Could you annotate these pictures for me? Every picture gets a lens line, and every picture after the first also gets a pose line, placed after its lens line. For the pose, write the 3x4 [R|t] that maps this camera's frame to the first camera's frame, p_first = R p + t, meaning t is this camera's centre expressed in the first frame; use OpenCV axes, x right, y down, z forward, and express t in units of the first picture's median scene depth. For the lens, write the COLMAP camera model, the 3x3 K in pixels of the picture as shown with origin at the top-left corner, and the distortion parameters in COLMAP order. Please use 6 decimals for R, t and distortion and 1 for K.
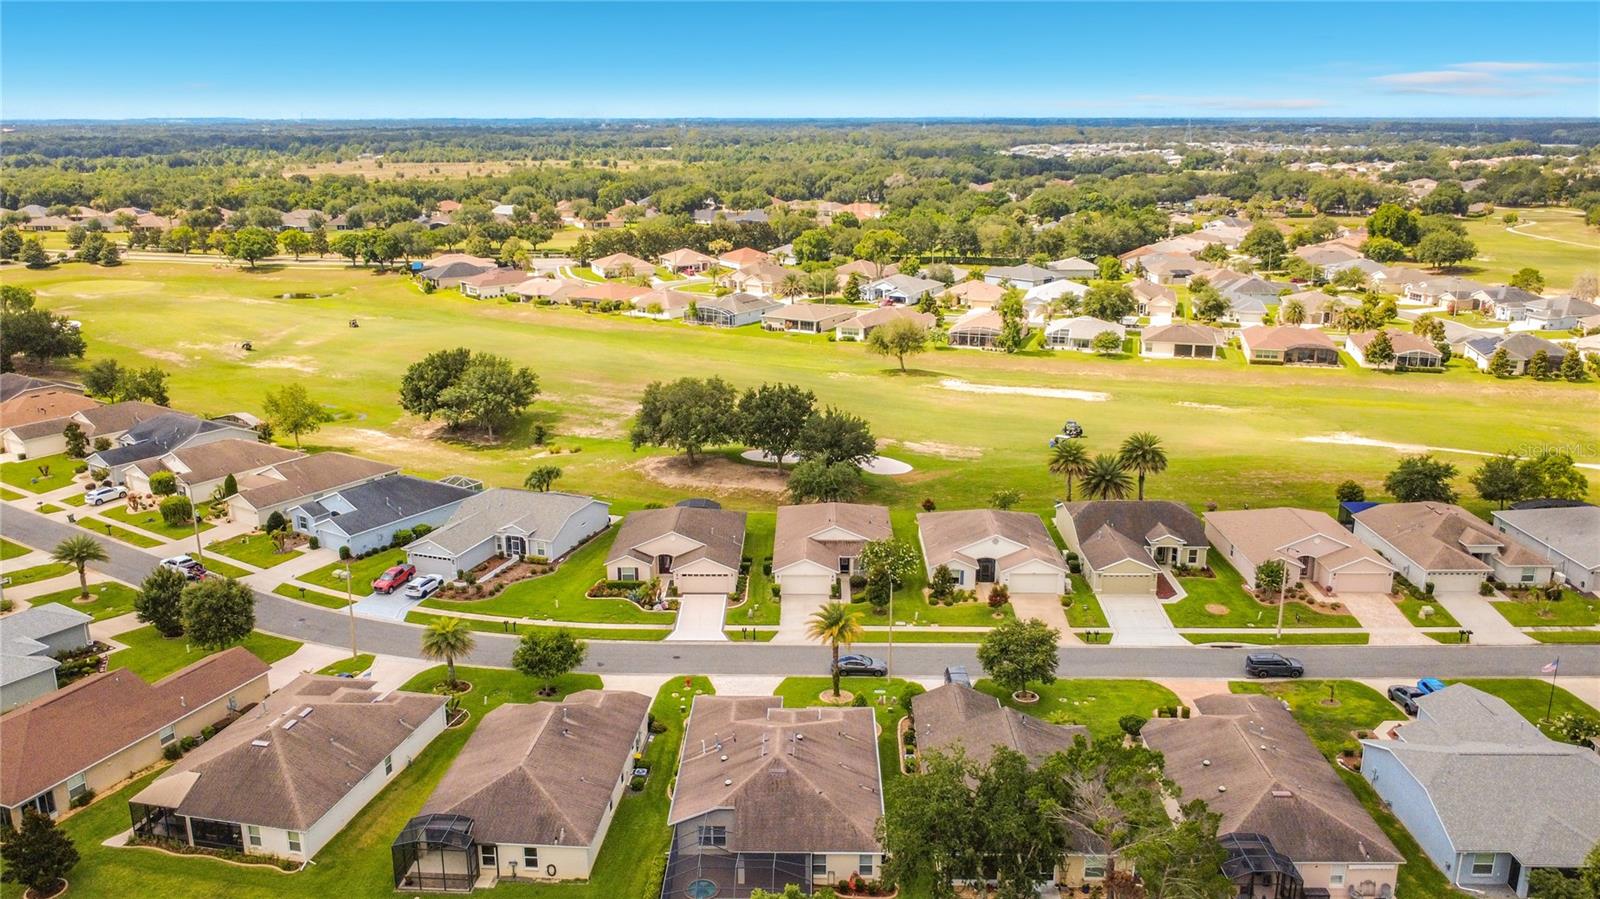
lens RADIAL K [[1196.7, 0, 803.4], [0, 1196.7, 450.8], [0, 0, 1]] dist [-0.002765, -0.000665]
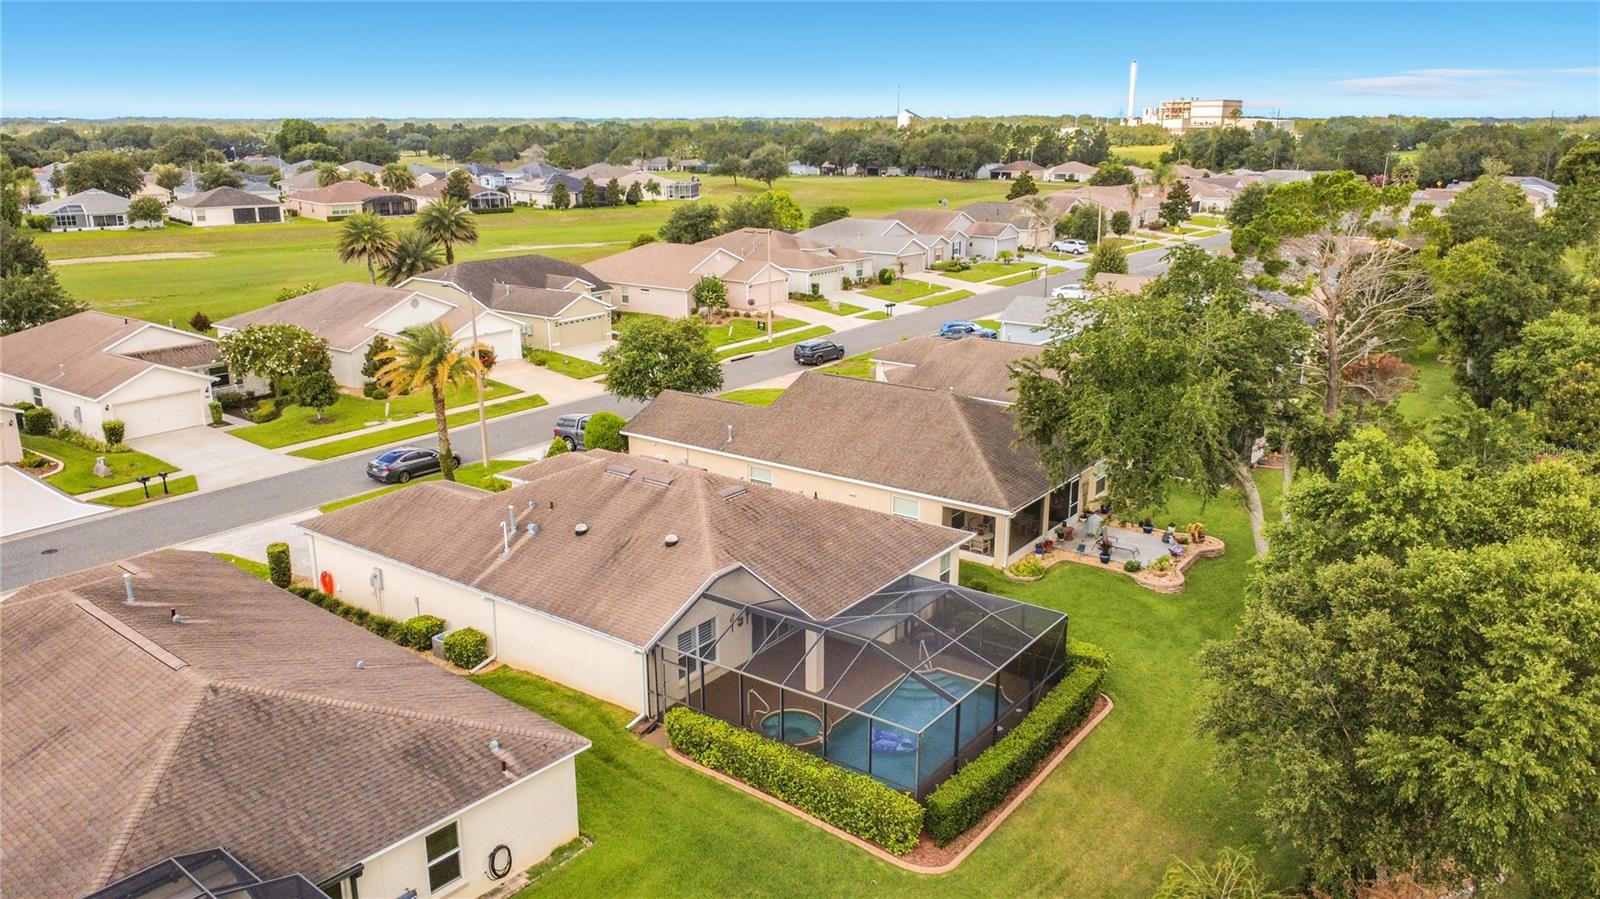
lens RADIAL K [[1169.0, 0, 803.8], [0, 1169.0, 450.0], [0, 0, 1]] dist [-0.003974, -0.002813]
pose [[0.578269, -0.221722, 0.785139, -0.169044], [0.216991, 0.969498, 0.113968, 0.087123], [-0.786460, 0.104464, 0.608743, 0.290637]]
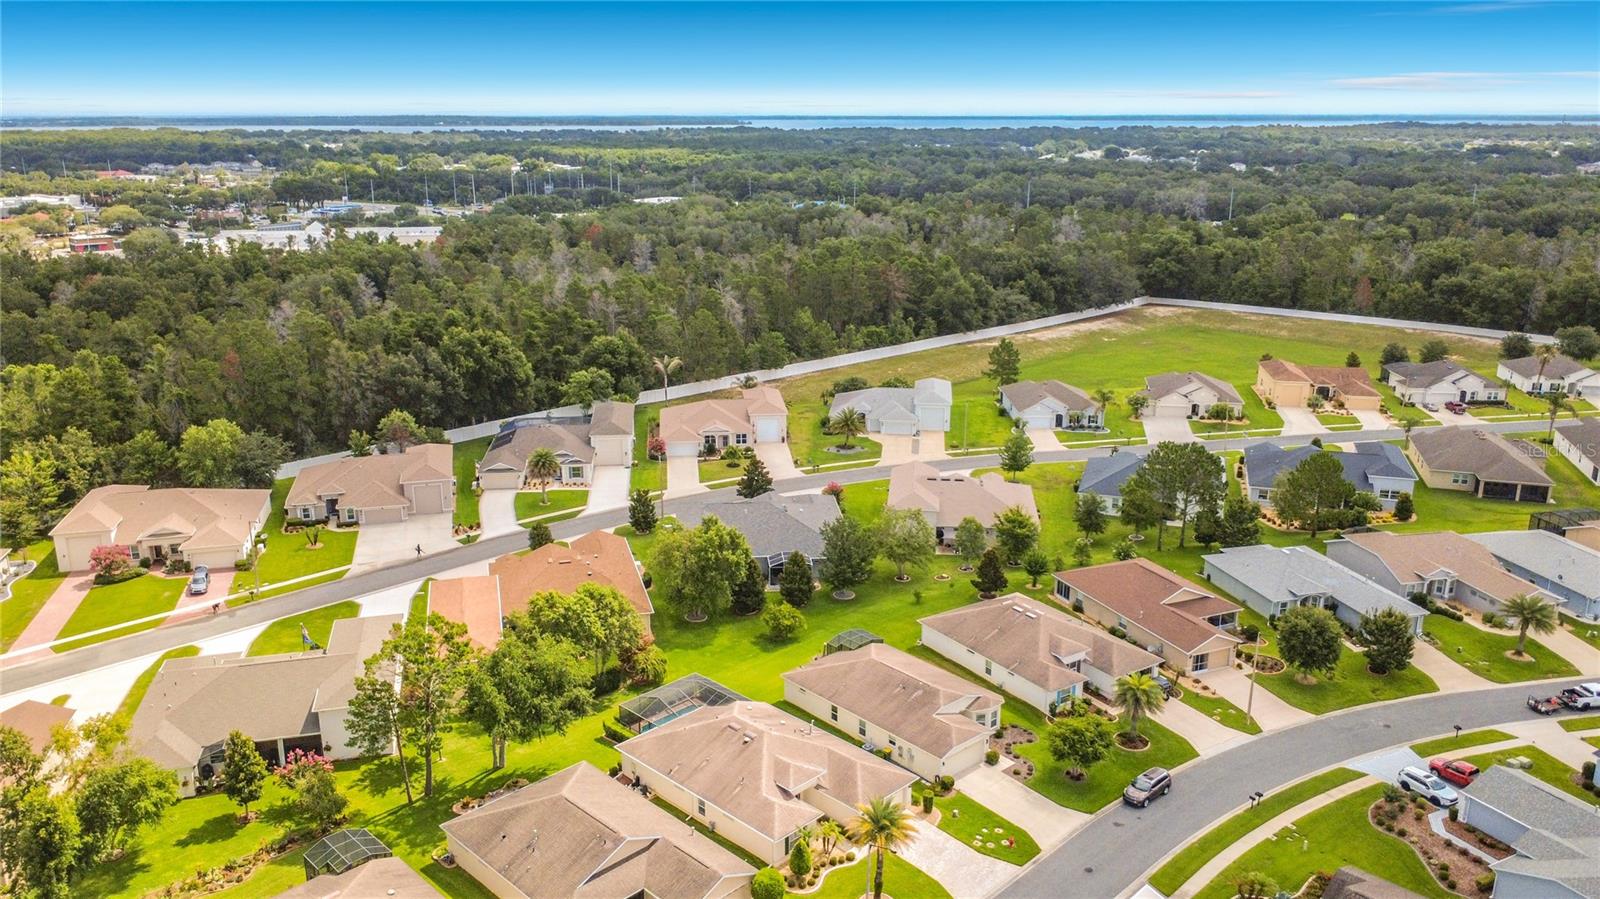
lens RADIAL K [[1172.8, 0, 808.5], [0, 1172.8, 504.2], [0, 0, 1]] dist [0.006760, 0.001885]
pose [[-0.691640, 0.228877, -0.685018, 0.305743], [-0.195301, 0.853857, 0.482479, -0.229255], [0.695336, 0.467486, -0.545862, 0.705867]]
